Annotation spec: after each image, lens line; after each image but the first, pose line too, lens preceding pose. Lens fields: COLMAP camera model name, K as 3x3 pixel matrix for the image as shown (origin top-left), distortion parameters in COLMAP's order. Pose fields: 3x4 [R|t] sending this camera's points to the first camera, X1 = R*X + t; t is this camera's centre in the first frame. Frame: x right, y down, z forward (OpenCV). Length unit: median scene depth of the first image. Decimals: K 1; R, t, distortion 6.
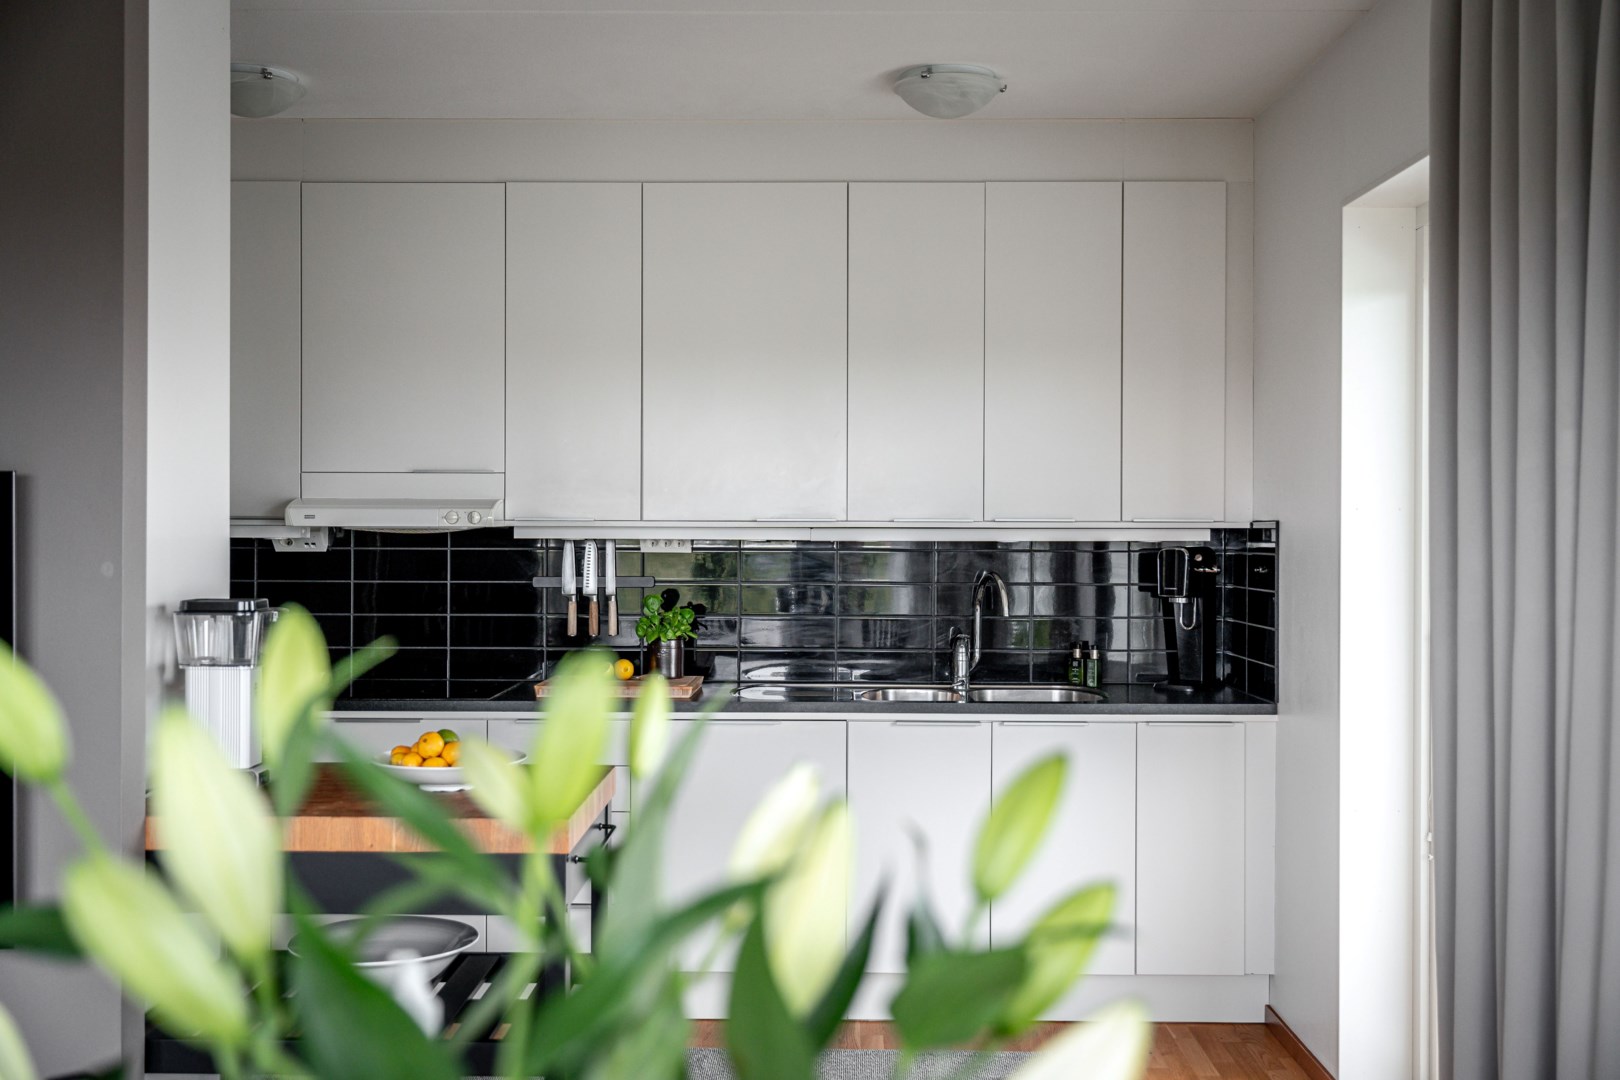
lens RADIAL K [[1670.3, 0, 809.2], [0, 1670.3, 536.1], [0, 0, 1]] dist [0.004358, 0.000000]
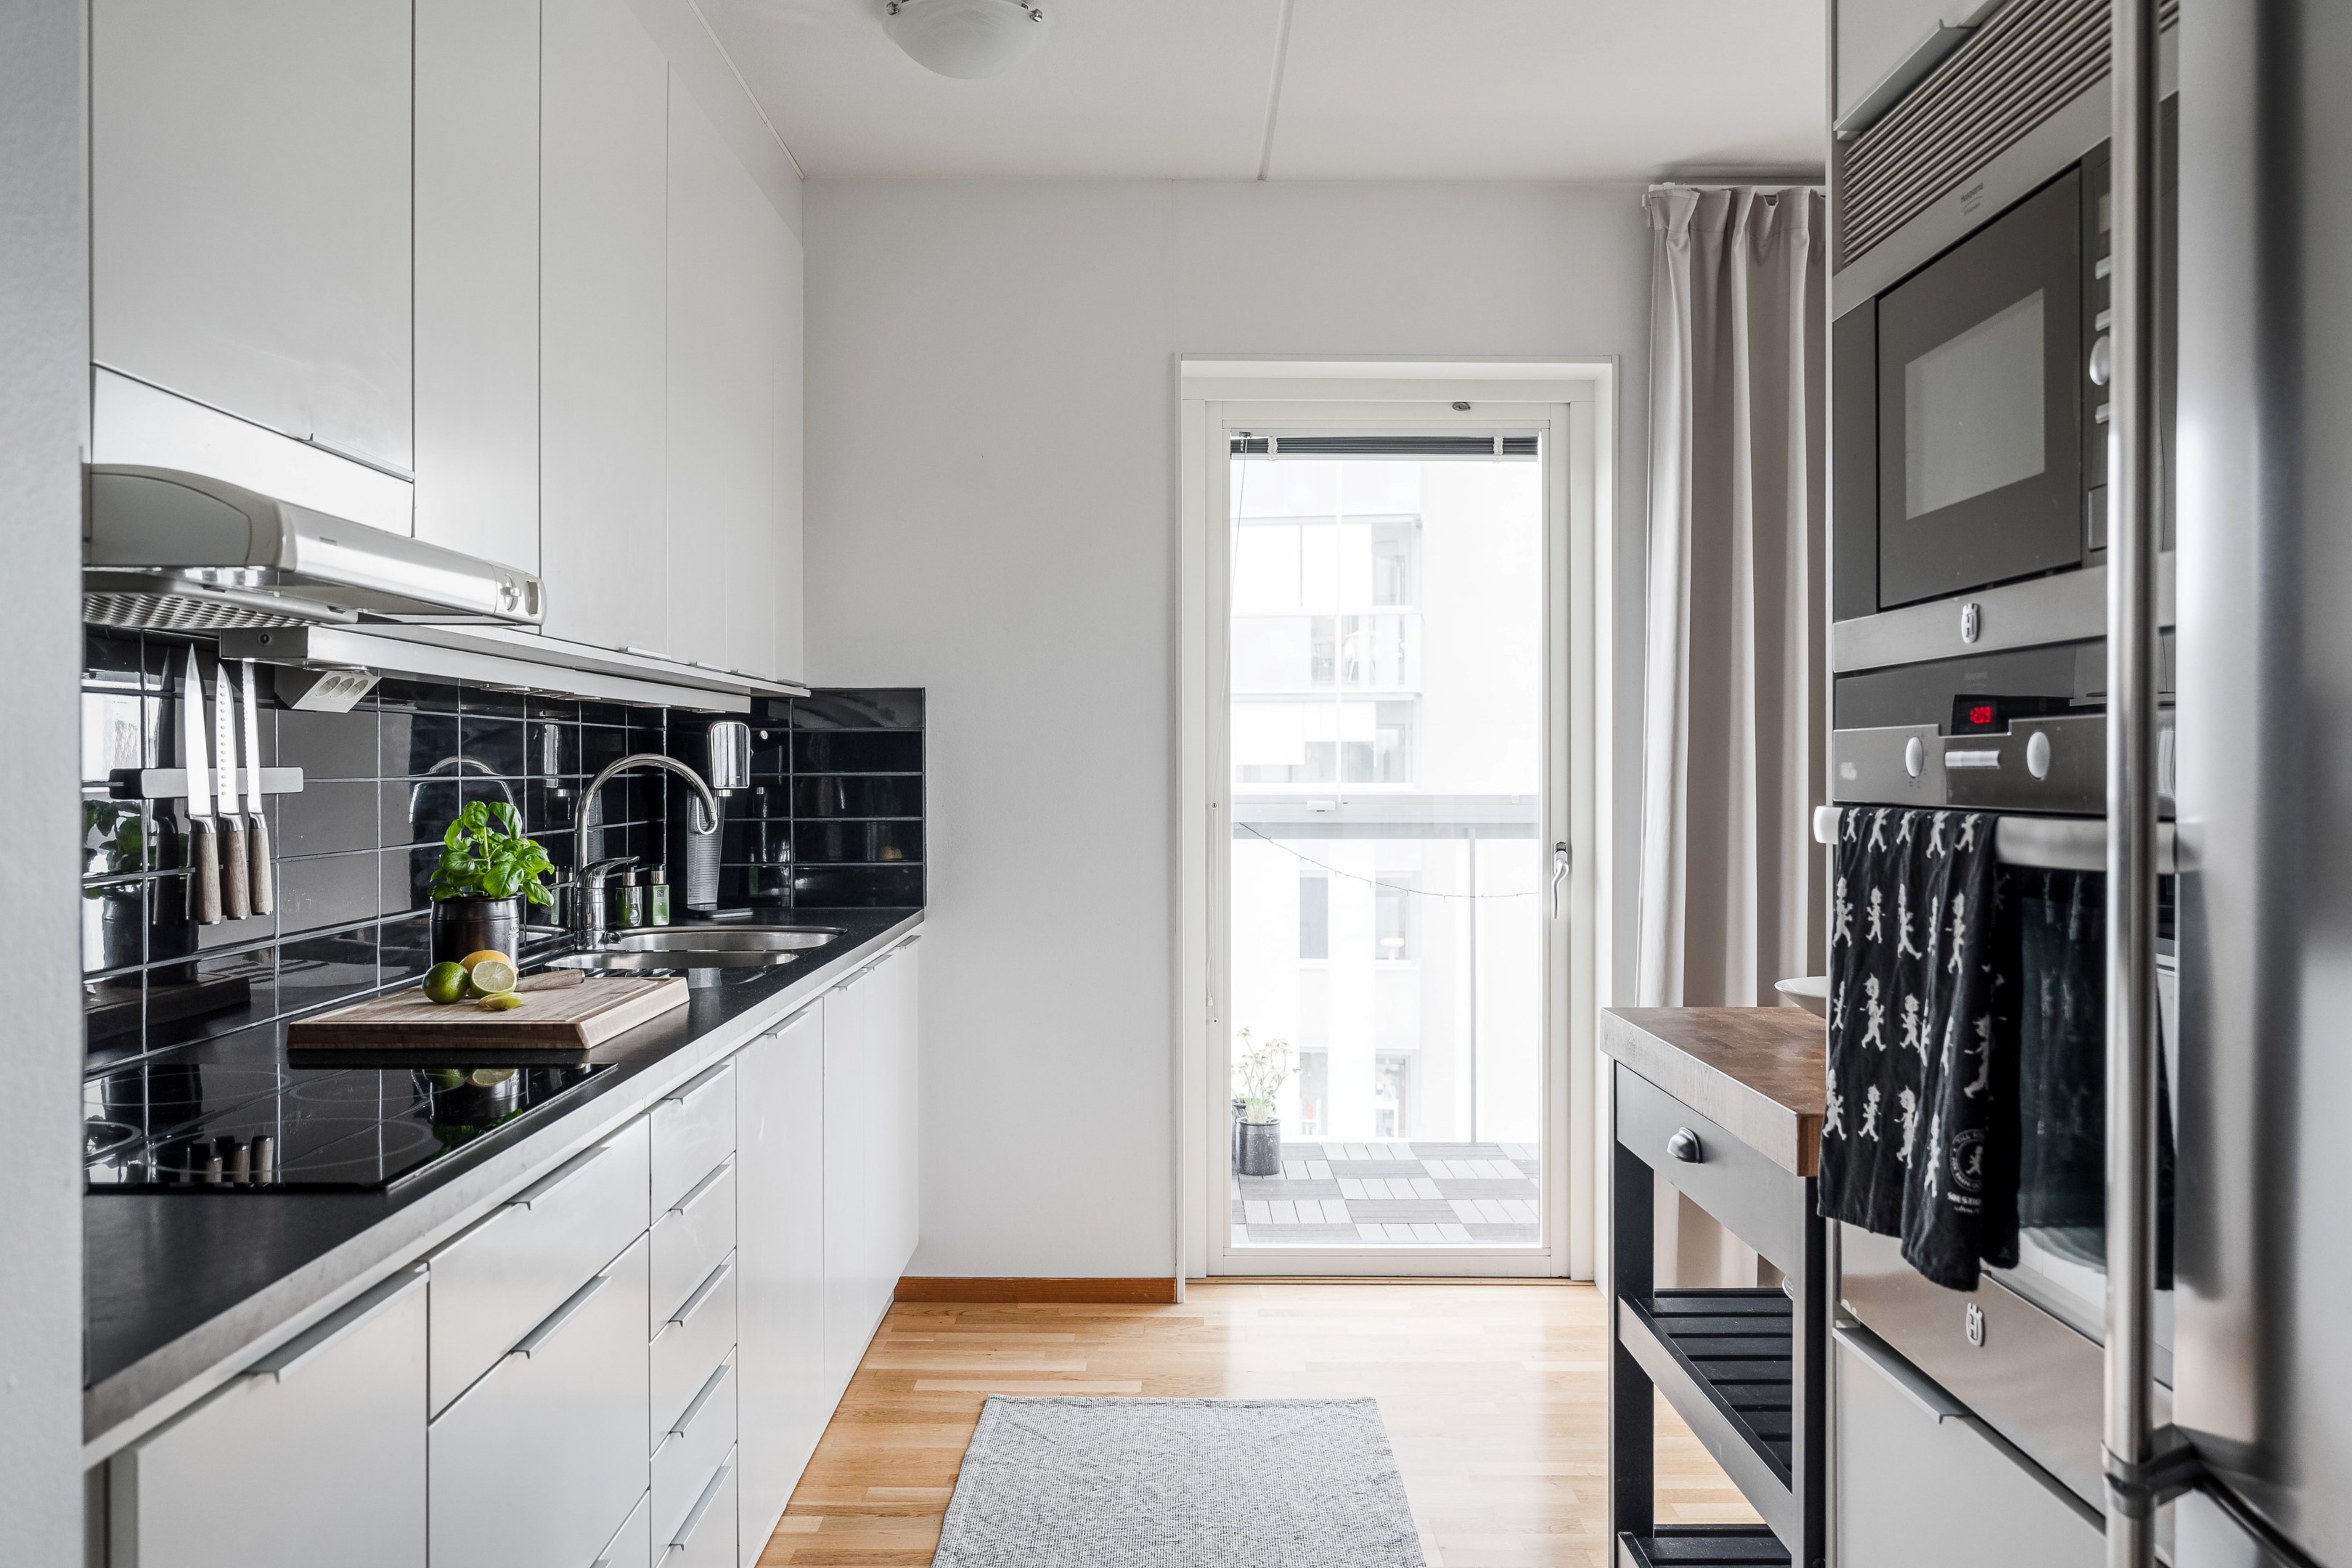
lens RADIAL K [[1874.7, 0, 1177.3], [0, 1874.7, 772.6], [0, 0, 1]] dist [-0.006370, -0.000947]
pose [[-0.026227, -0.008894, 0.999616, -0.601917], [0.006719, 0.999936, 0.009073, 0.023074], [-0.999633, 0.006955, -0.026165, 0.824038]]
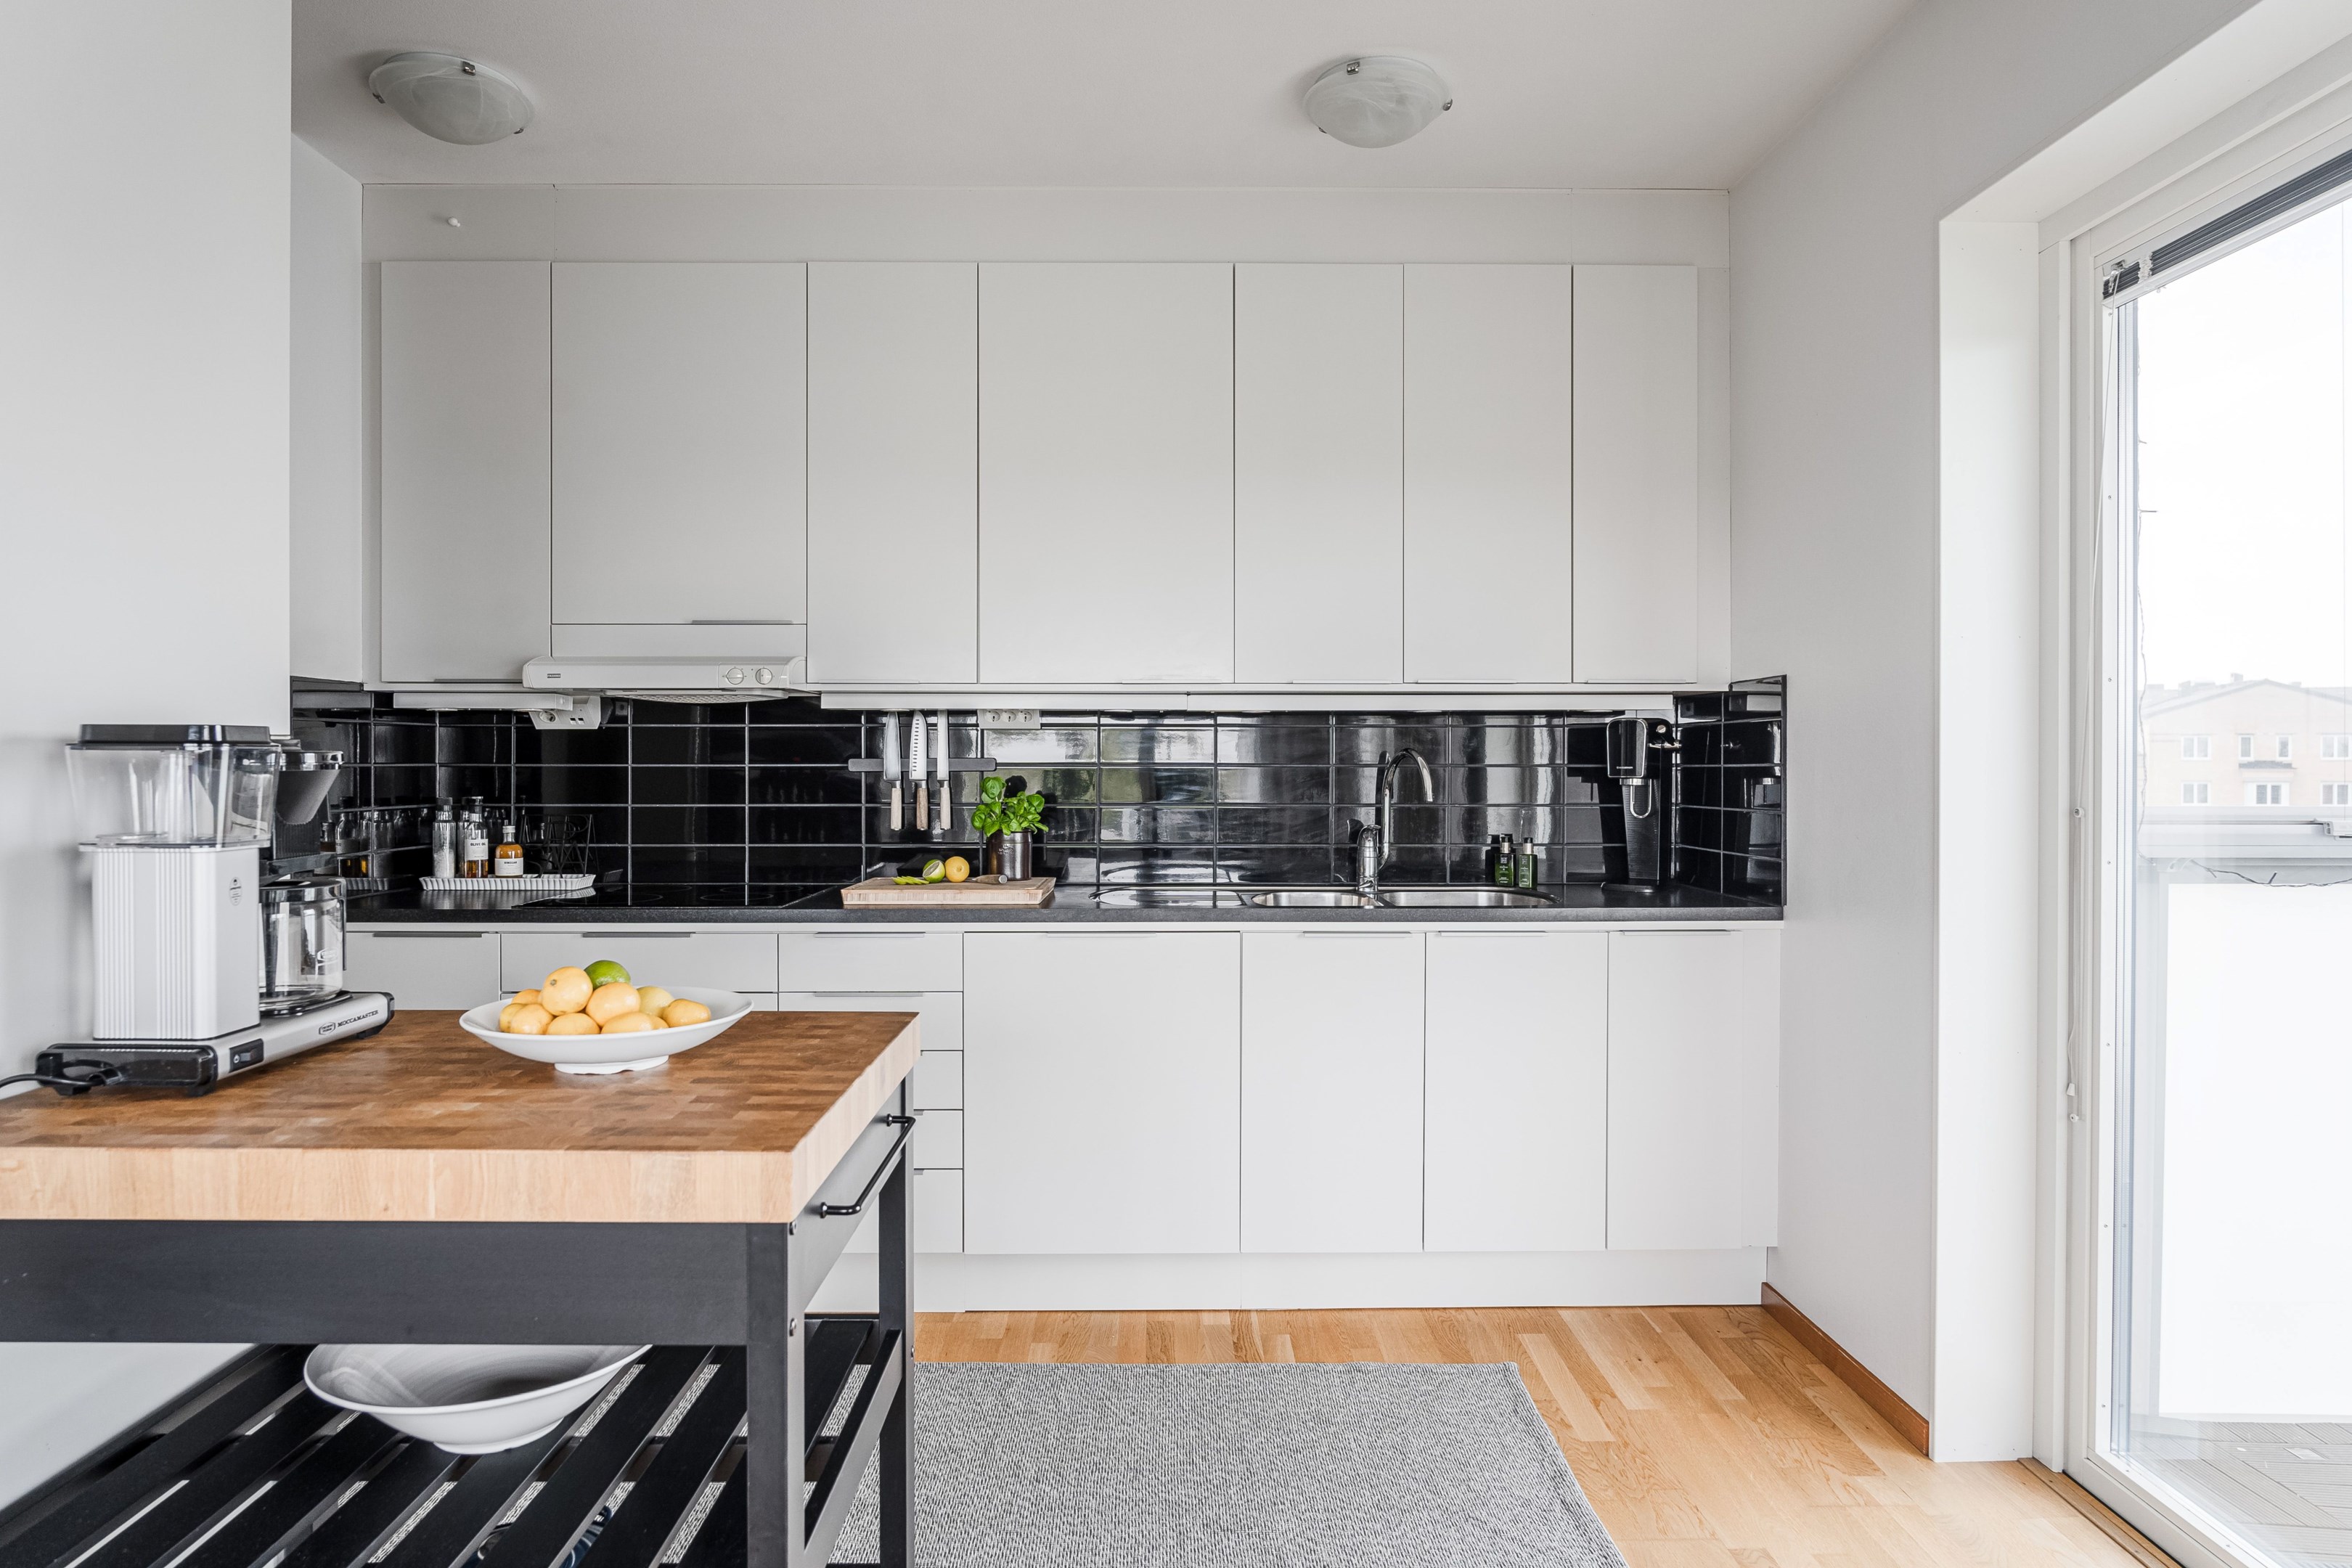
lens RADIAL K [[1371.5, 0, 1172.6], [0, 1371.5, 773.2], [0, 0, 1]] dist [-0.021276, -0.002211]
pose [[0.999658, -0.003421, 0.025943, -0.024027], [0.003393, 0.999994, 0.001125, 0.033011], [-0.025946, -0.001037, 0.999663, 0.335797]]
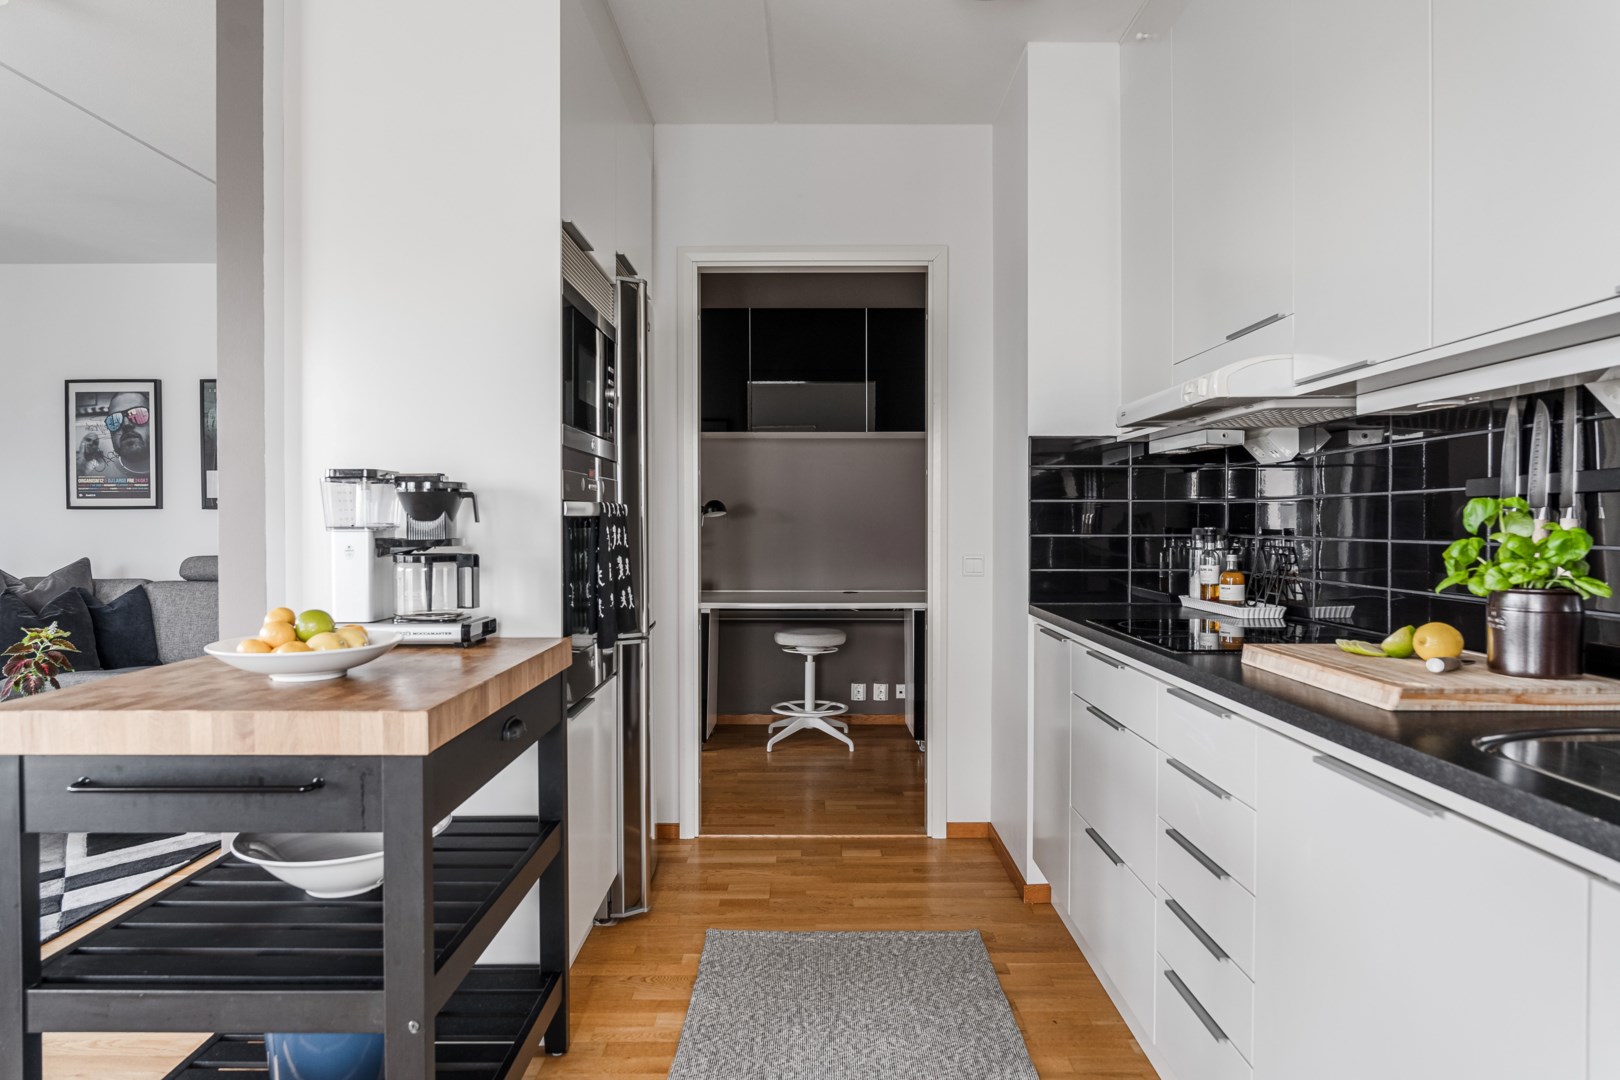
lens RADIAL K [[944.7, 0, 816.3], [0, 944.7, 547.3], [0, 0, 1]] dist [-0.021276, -0.002211]
pose [[0.031450, 0.024643, -0.999202, 0.172310], [-0.008282, 0.999668, 0.024394, 0.044564], [0.999471, 0.007508, 0.031643, 0.796689]]
